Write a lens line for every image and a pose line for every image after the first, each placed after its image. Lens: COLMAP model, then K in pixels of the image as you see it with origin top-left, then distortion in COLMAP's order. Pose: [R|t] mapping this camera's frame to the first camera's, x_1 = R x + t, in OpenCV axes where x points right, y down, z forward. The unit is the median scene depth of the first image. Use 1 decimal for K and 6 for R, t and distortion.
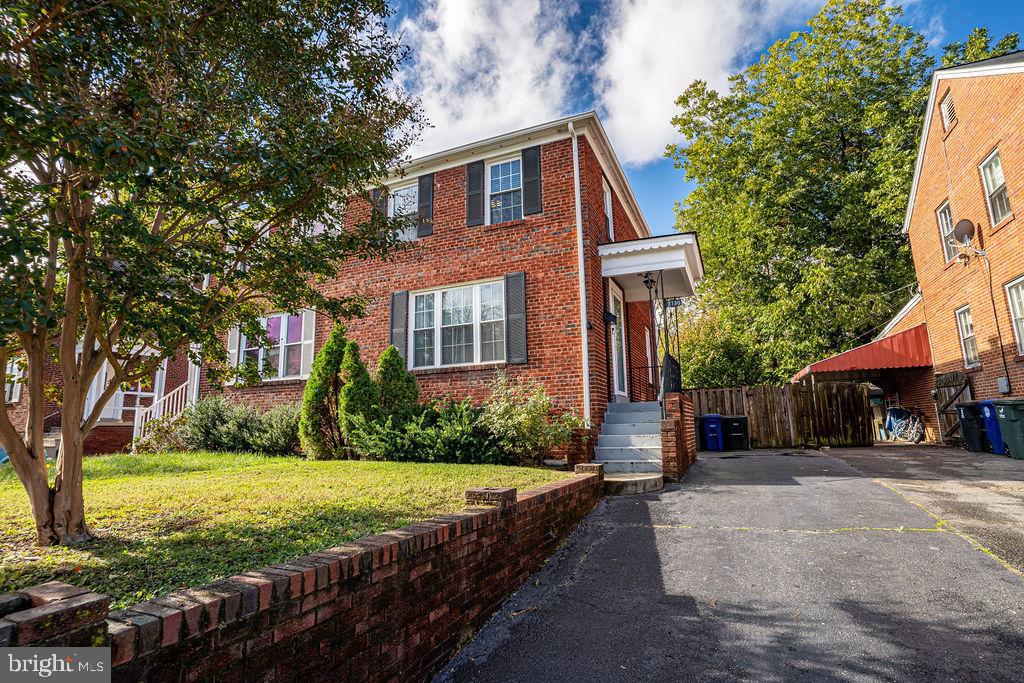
lens RADIAL K [[489.1, 0, 512.0], [0, 489.1, 341.5], [0, 0, 1]] dist [-0.057970, 0.000647]
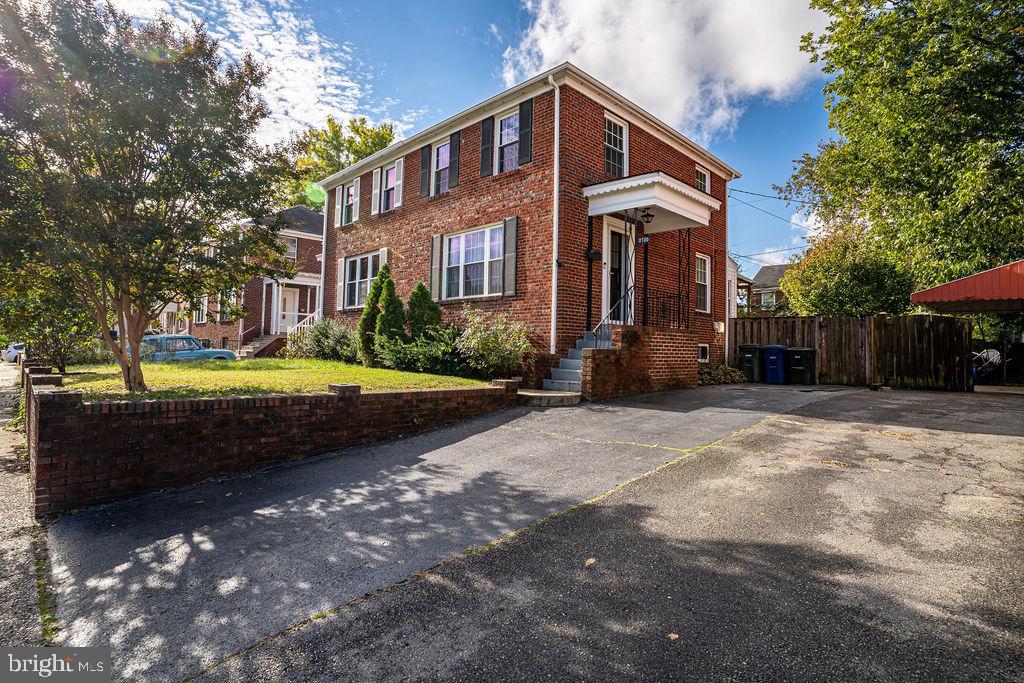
lens RADIAL K [[513.5, 0, 507.8], [0, 513.5, 320.7], [0, 0, 1]] dist [-0.054286, 0.000049]
pose [[0.926359, 0.020709, -0.376072, 0.450261], [0.026079, 0.992564, 0.118896, -0.041580], [0.375737, -0.119948, 0.918931, -0.142525]]
